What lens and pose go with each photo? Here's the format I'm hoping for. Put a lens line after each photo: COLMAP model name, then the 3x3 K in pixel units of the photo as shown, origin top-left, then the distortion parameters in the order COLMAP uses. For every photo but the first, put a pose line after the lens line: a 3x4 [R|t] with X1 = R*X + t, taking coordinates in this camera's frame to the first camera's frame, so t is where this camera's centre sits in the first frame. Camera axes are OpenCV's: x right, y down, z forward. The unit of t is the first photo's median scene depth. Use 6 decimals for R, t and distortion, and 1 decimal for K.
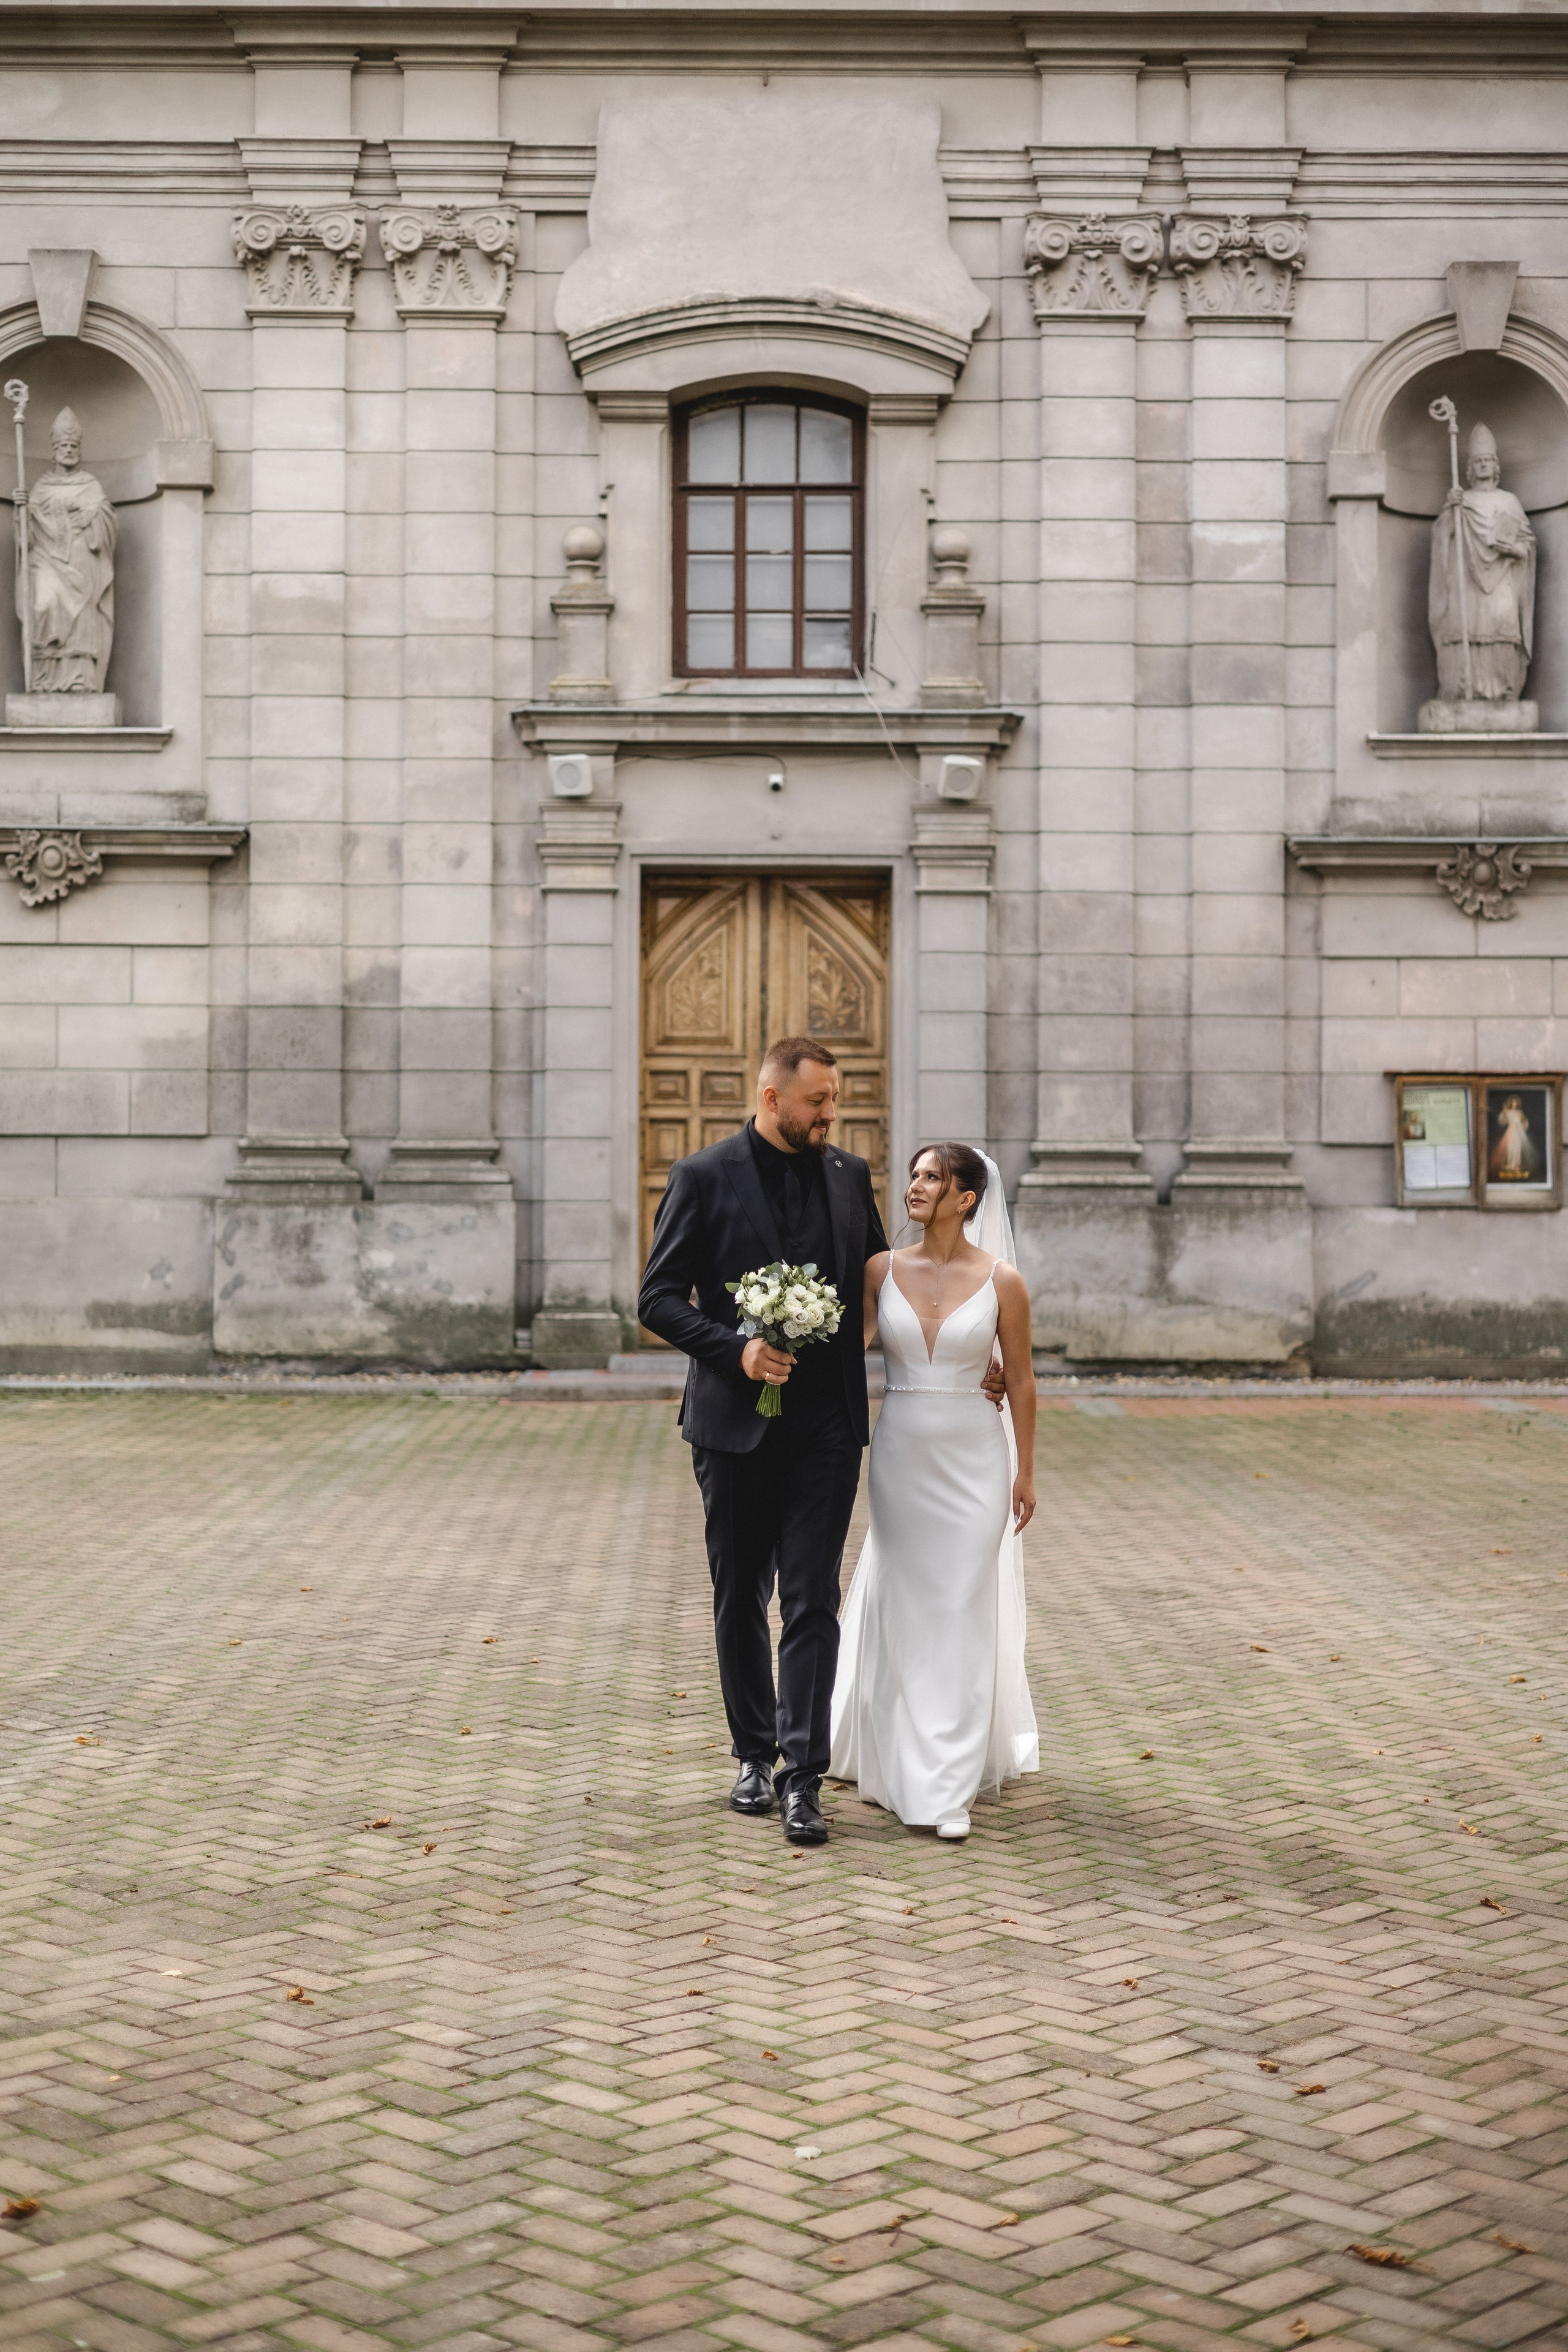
lens RADIAL K [[3145.1, 0, 738.8], [0, 3145.1, 1166.3], [0, 0, 1]] dist [0.007710, 0.024061]
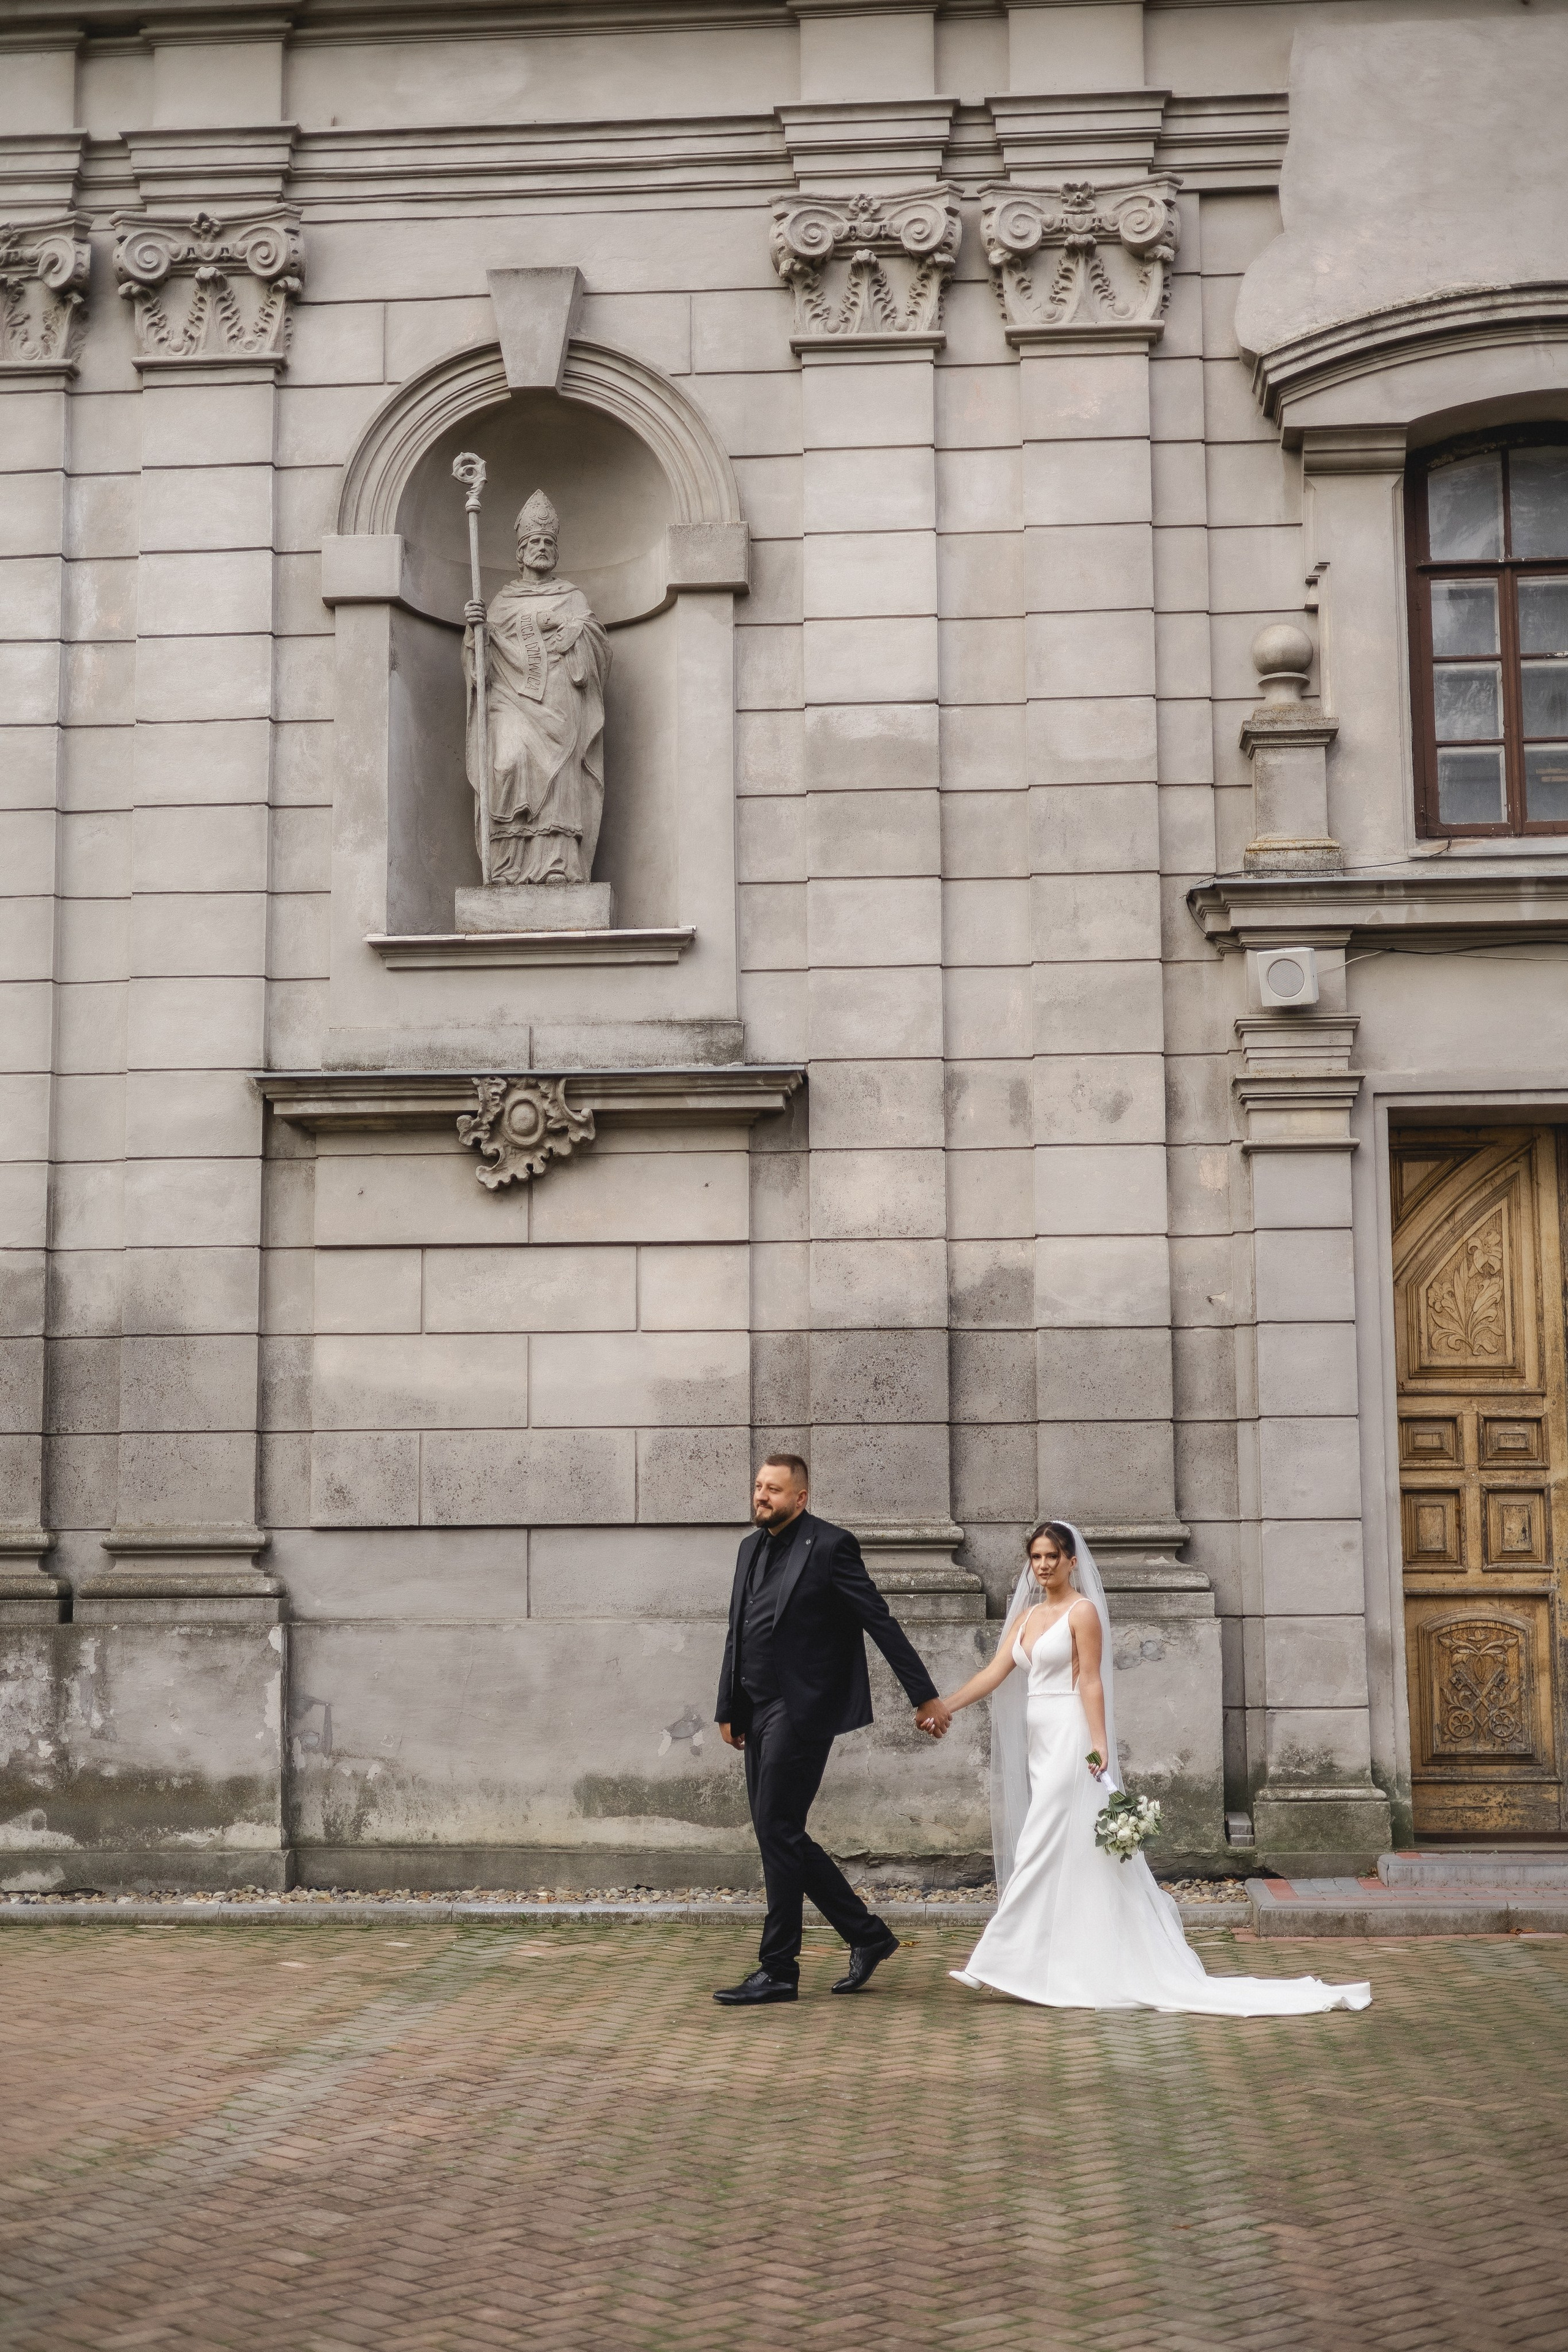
lens RADIAL K [[3145.1, 0, 738.8], [0, 3145.1, 1166.3], [0, 0, 1]] dist [0.007710, 0.024061]
pose [[0.996453, -0.022746, -0.081019, -0.115710], [0.012674, 0.992359, -0.122731, -0.002886], [0.083191, 0.121269, 0.989127, 0.325751]]
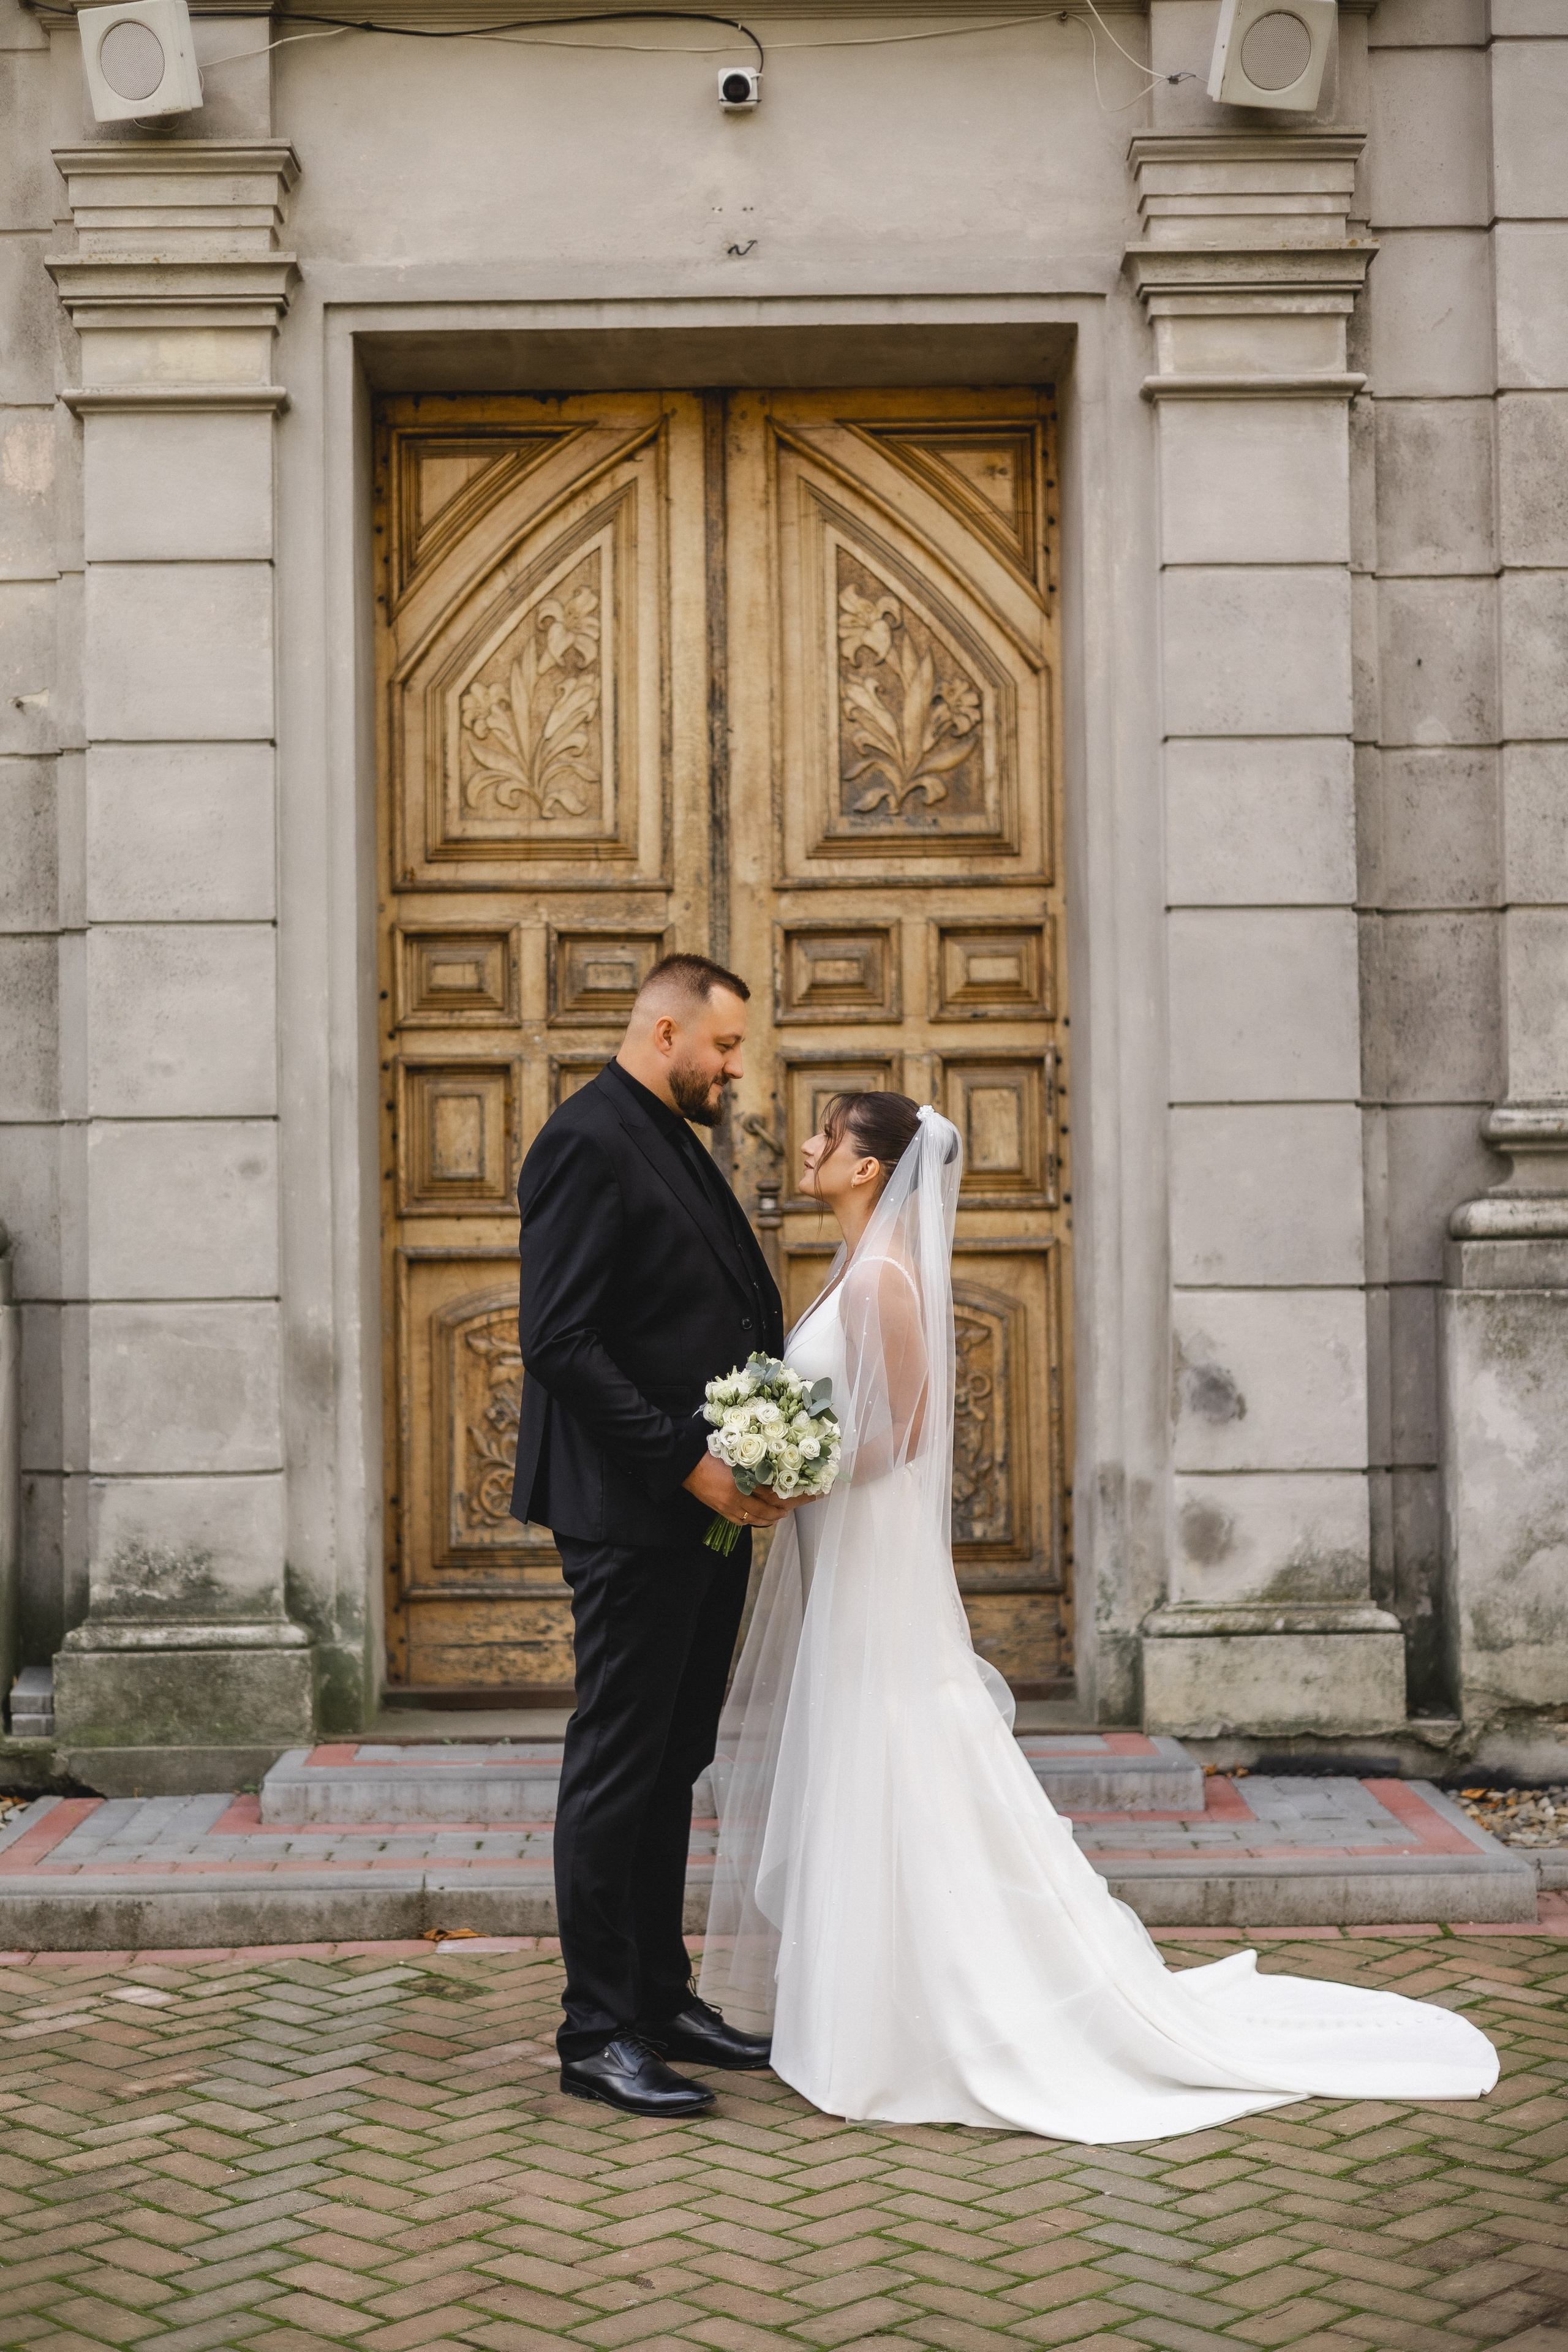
lens RADIAL K [[3145.1, 0, 738.8], [0, 3145.1, 1166.3], [0, 0, 1]] dist [0.007710, 0.024061]
pose [[0.999779, -0.017547, -0.011570, 0.013976], [0.017434, 0.999800, -0.009778, 0.000796], [0.011740, 0.009574, 0.999885, 0.653131]]
